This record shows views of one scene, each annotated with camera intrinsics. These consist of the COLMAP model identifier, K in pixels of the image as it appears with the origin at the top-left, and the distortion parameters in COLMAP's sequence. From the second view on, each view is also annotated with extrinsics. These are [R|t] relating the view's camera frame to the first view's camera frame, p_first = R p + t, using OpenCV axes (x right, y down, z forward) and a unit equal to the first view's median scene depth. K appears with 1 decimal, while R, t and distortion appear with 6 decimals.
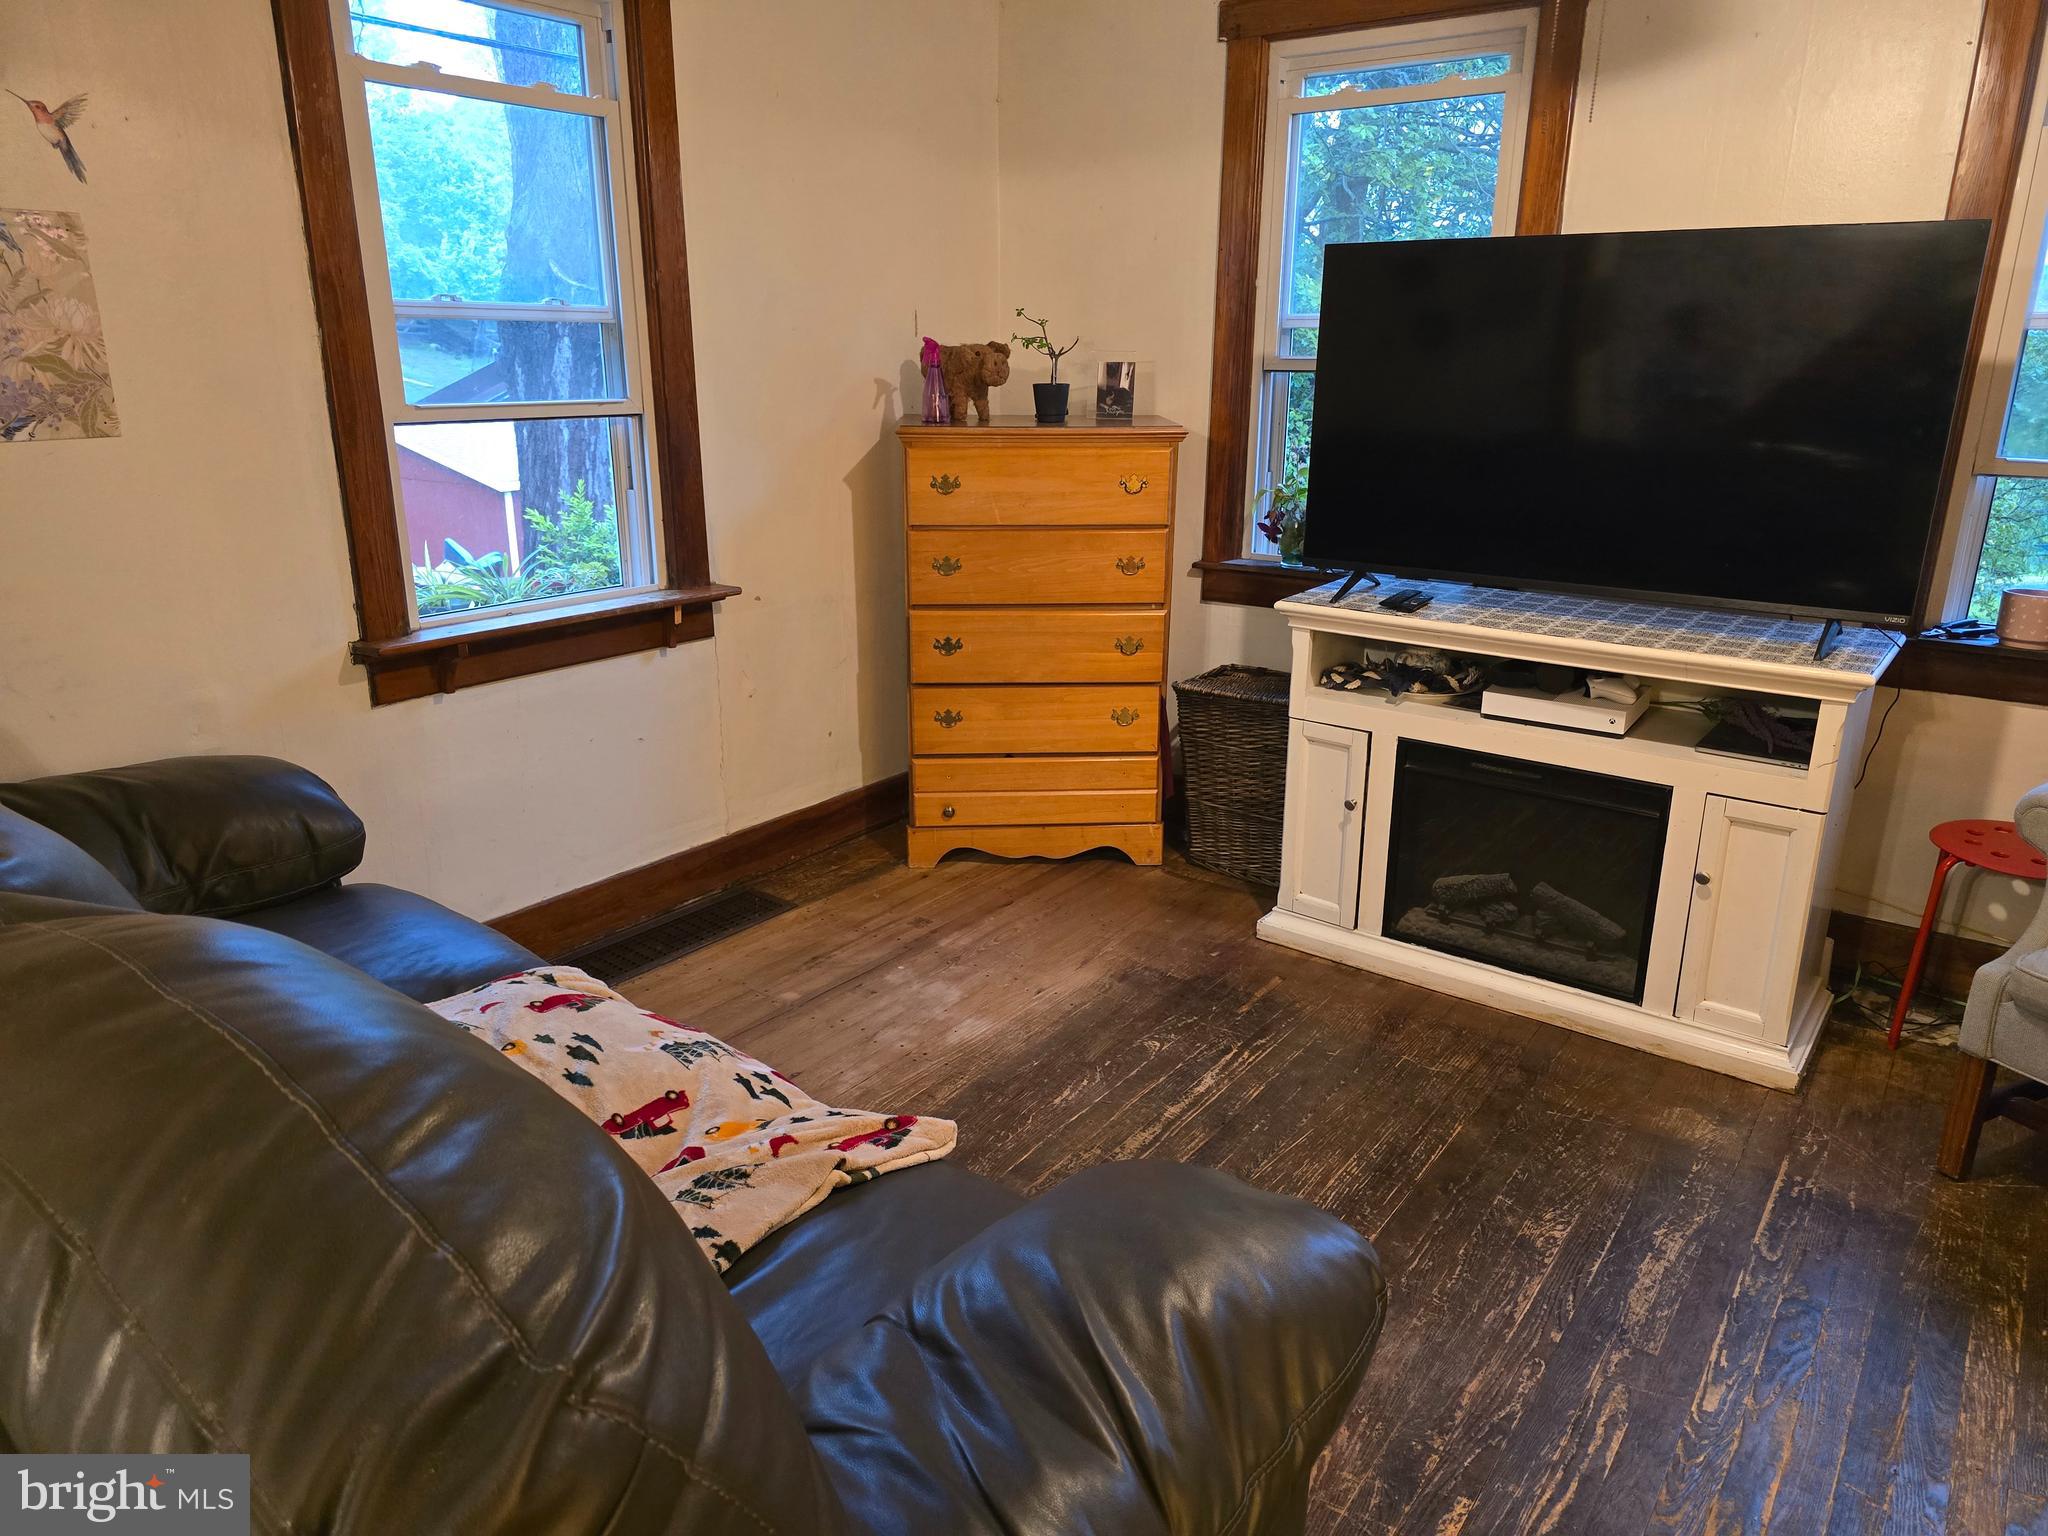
lens RADIAL K [[1404.5, 0, 1036.5], [0, 1404.5, 771.7], [0, 0, 1]] dist [0.062088, -0.055562]
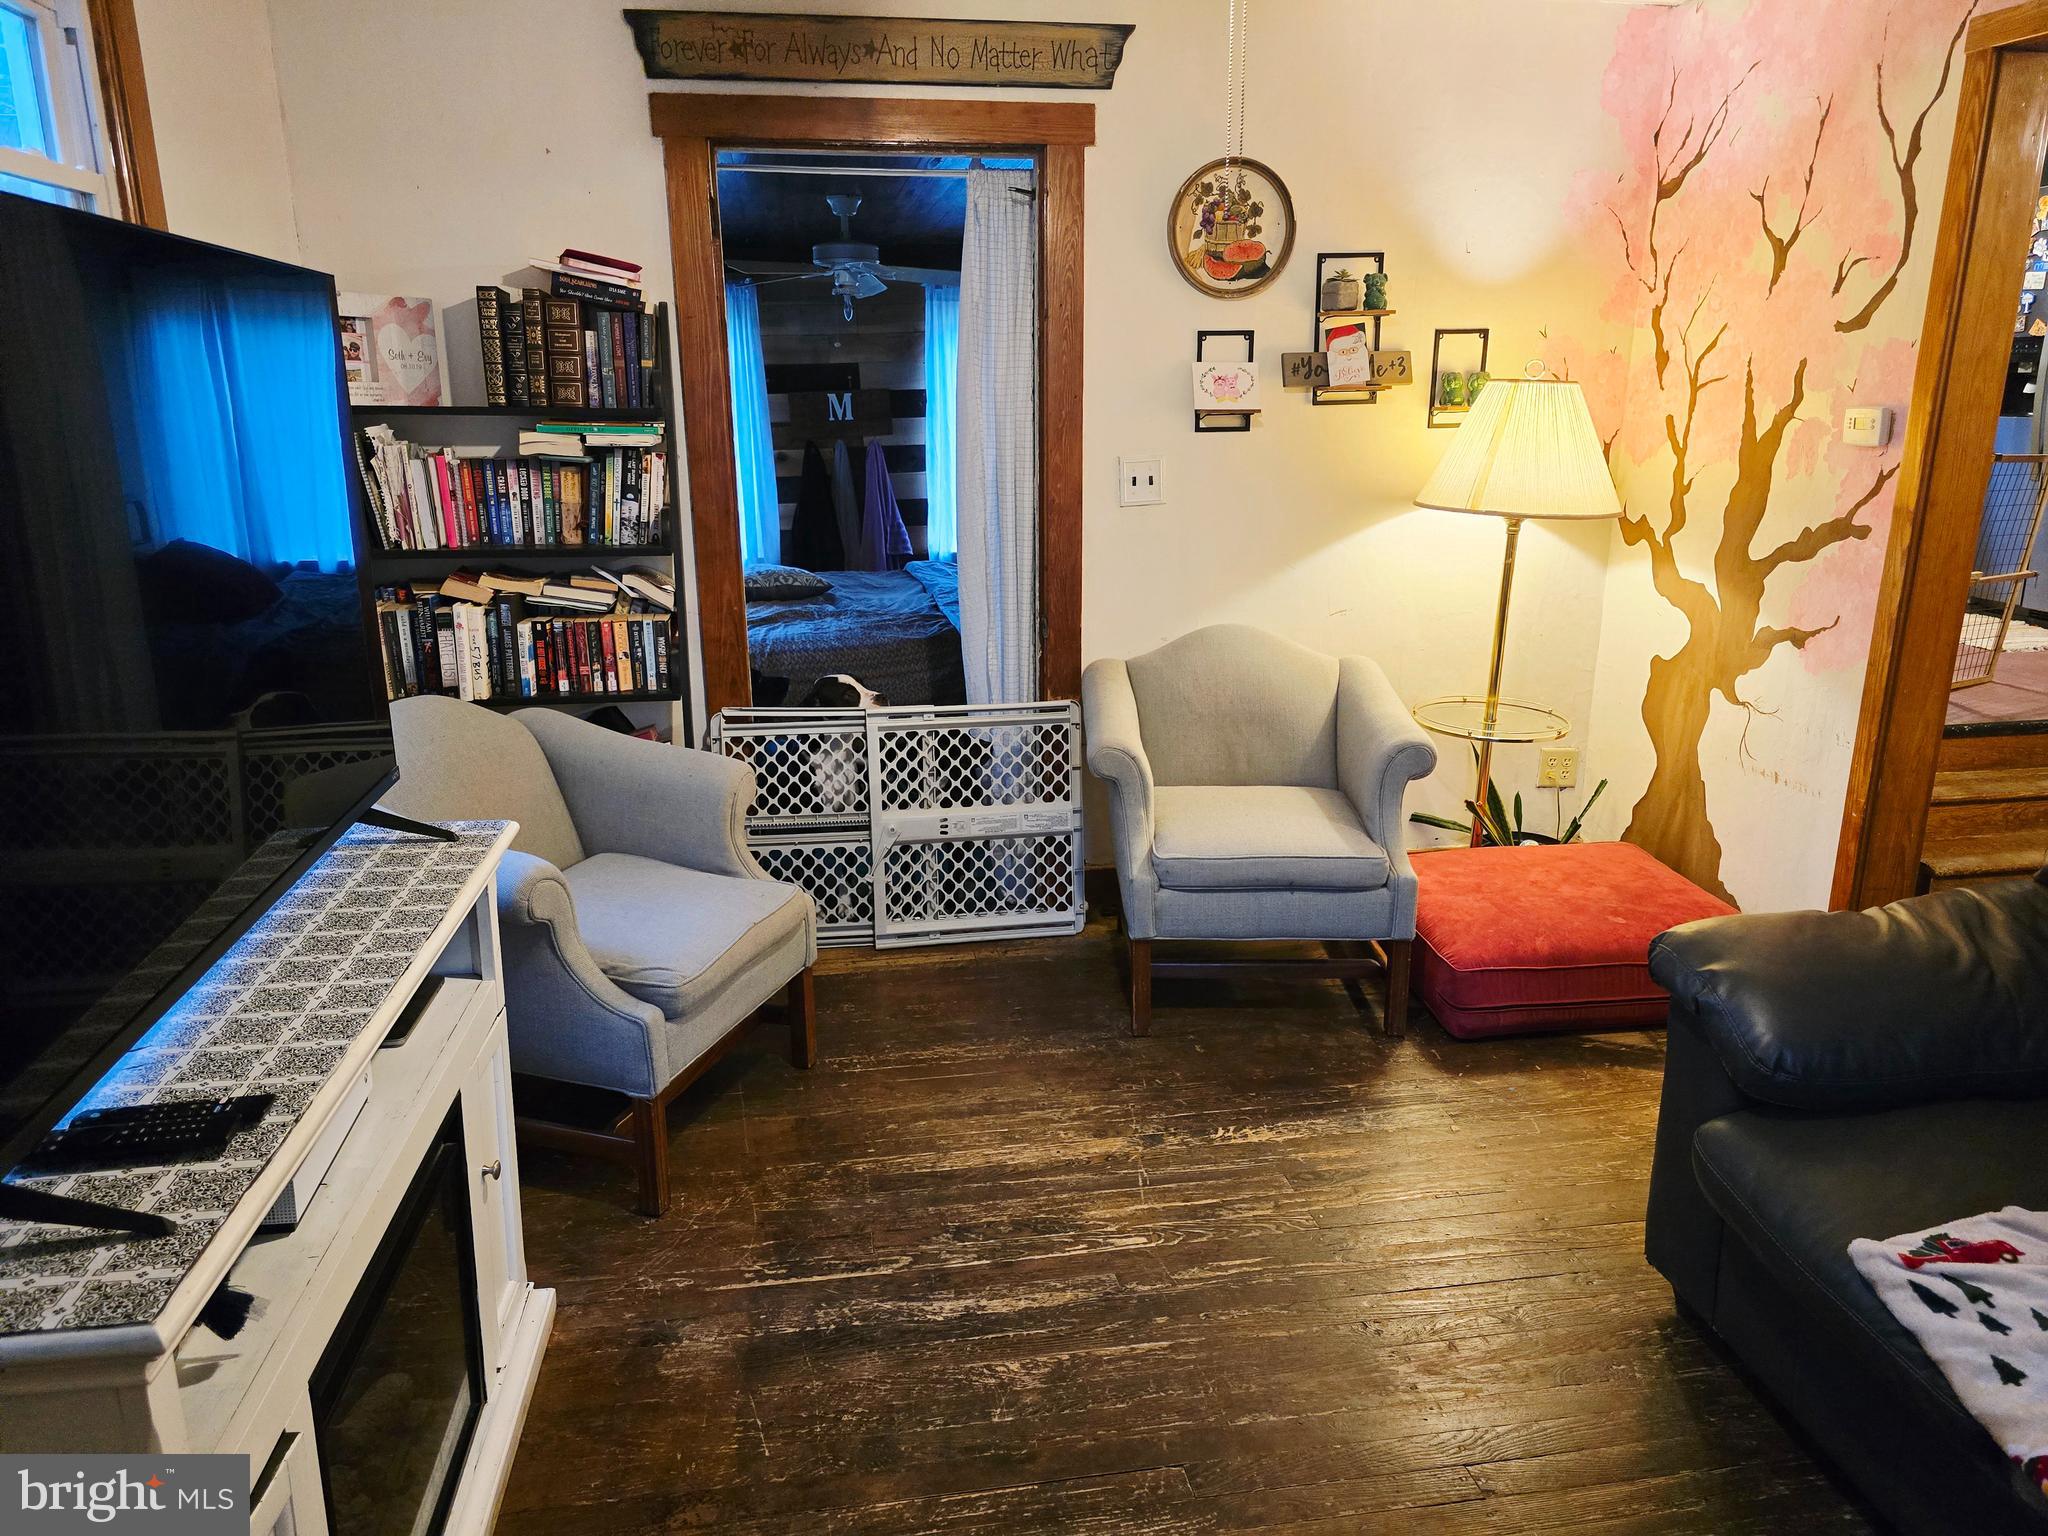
lens RADIAL K [[1384.0, 0, 1026.9], [0, 1384.0, 744.4], [0, 0, 1]] dist [0.103062, -0.116032]
pose [[-0.708592, -0.183800, 0.681260, -0.195683], [0.207972, 0.868190, 0.450549, -0.448618], [-0.674274, 0.460938, -0.576967, 1.352183]]
